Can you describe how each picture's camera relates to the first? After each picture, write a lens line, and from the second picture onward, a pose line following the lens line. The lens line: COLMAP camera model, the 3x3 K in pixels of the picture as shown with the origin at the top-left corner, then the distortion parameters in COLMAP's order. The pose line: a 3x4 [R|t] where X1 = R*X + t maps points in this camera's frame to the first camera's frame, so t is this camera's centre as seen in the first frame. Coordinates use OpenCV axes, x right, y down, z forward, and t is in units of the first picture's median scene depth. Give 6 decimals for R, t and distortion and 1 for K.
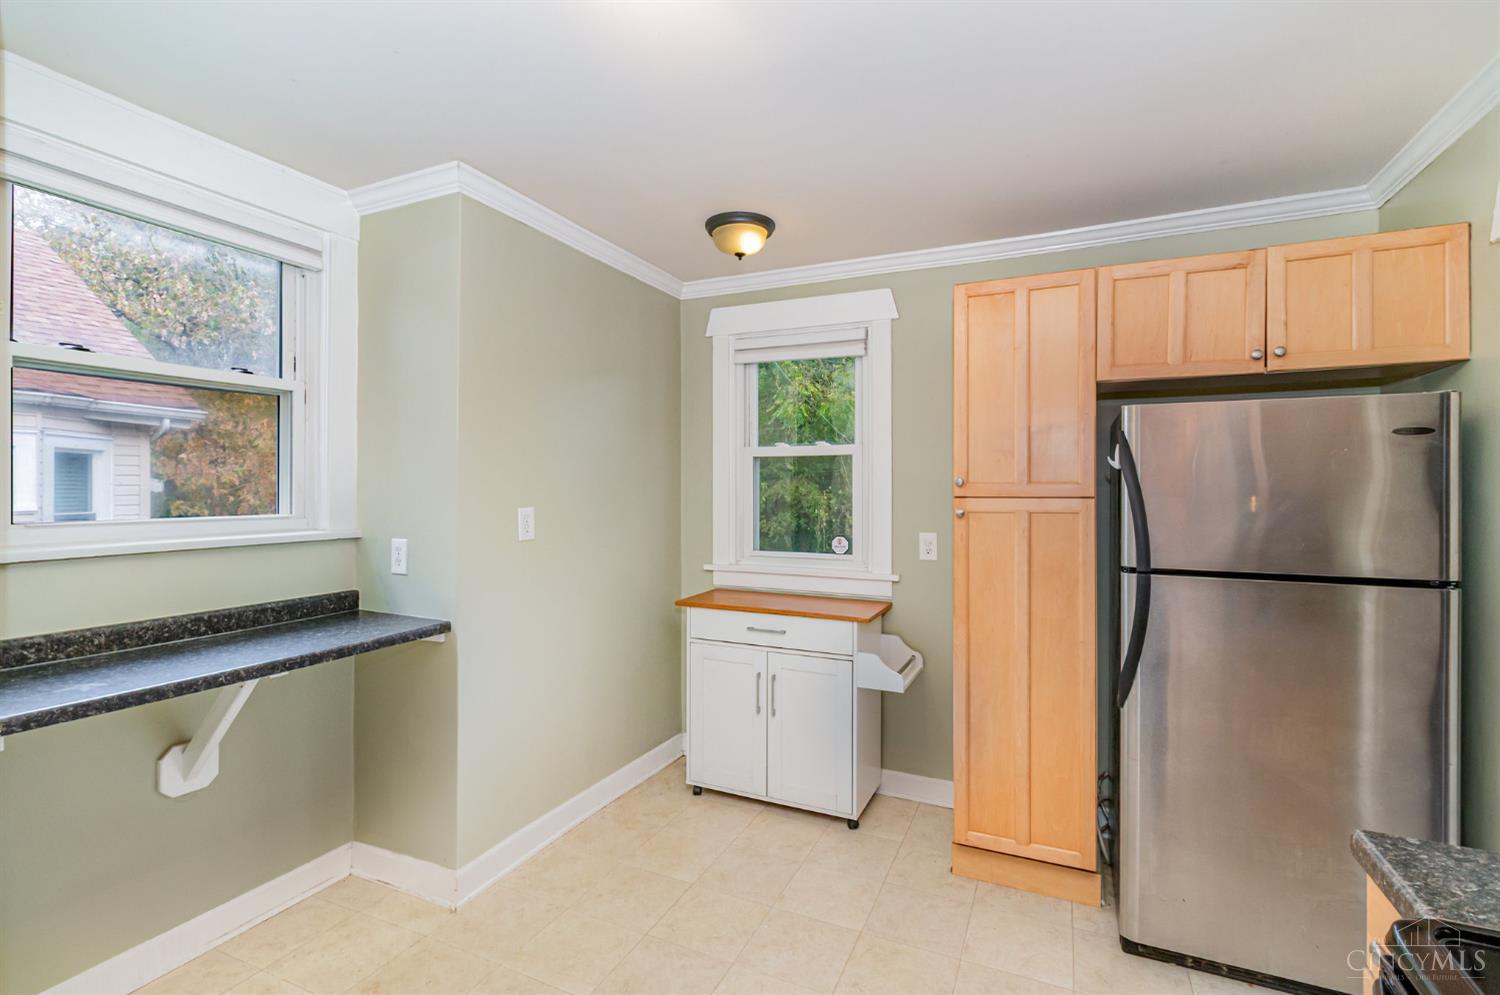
lens RADIAL K [[698.2, 0, 749.0], [0, 698.2, 489.0], [0, 0, 1]] dist [0.004749, 0.000659]
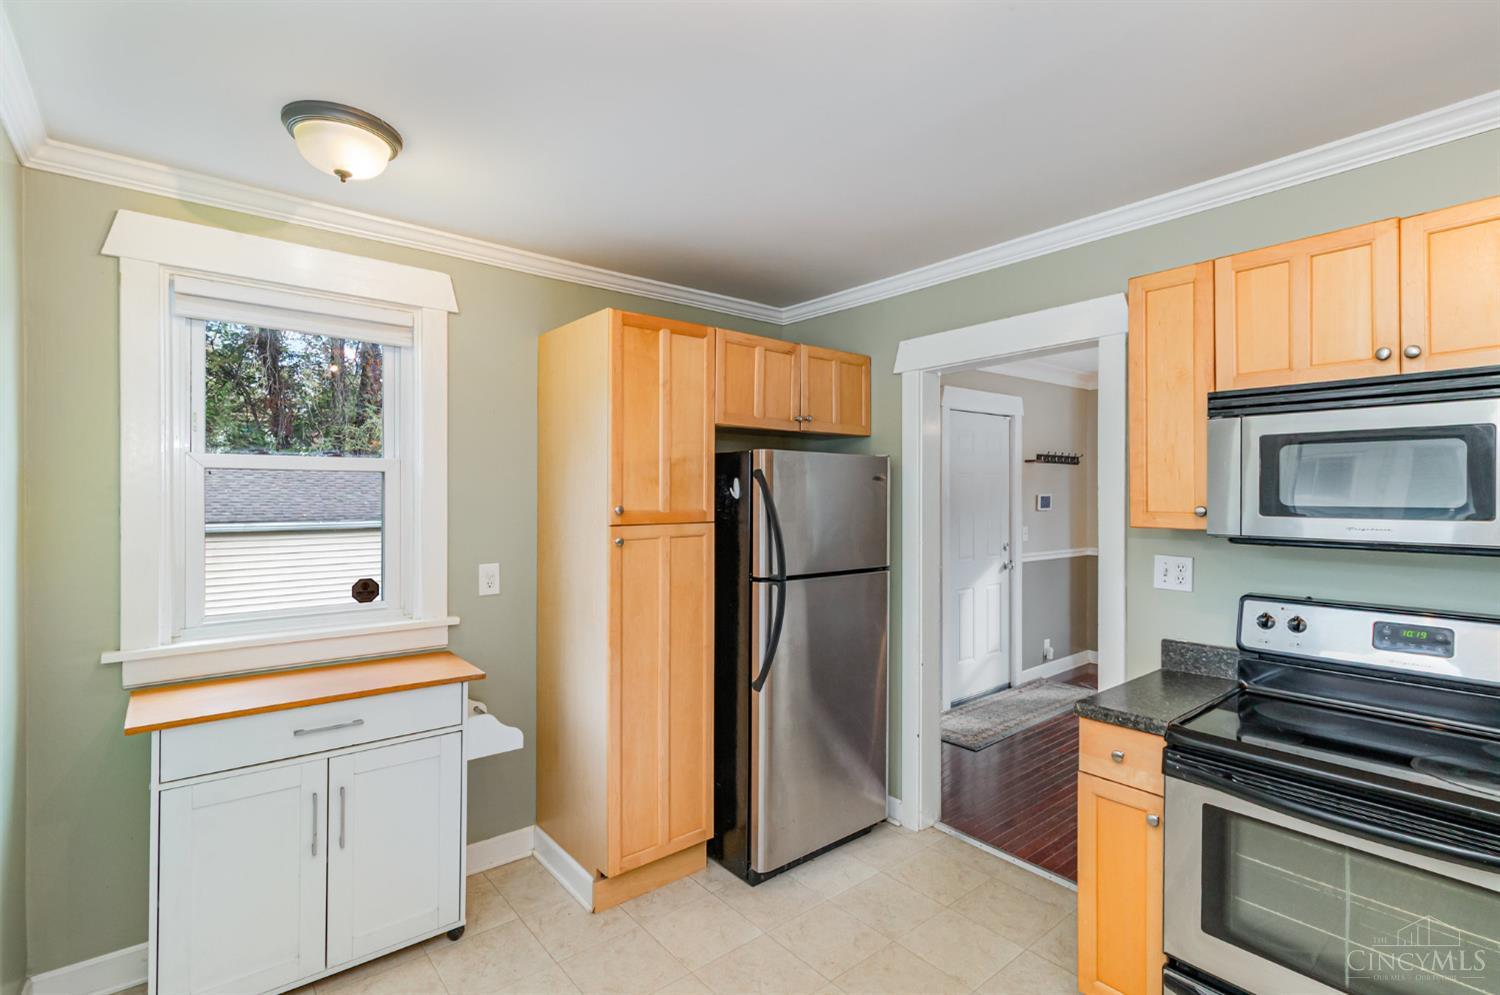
lens RADIAL K [[698.2, 0, 750.8], [0, 698.2, 499.9], [0, 0, 1]] dist [0.004749, 0.000659]
pose [[0.431776, -0.005392, 0.901965, -0.449205], [0.000172, 0.999983, 0.005896, -0.026516], [-0.901981, -0.002390, 0.431769, 0.359889]]
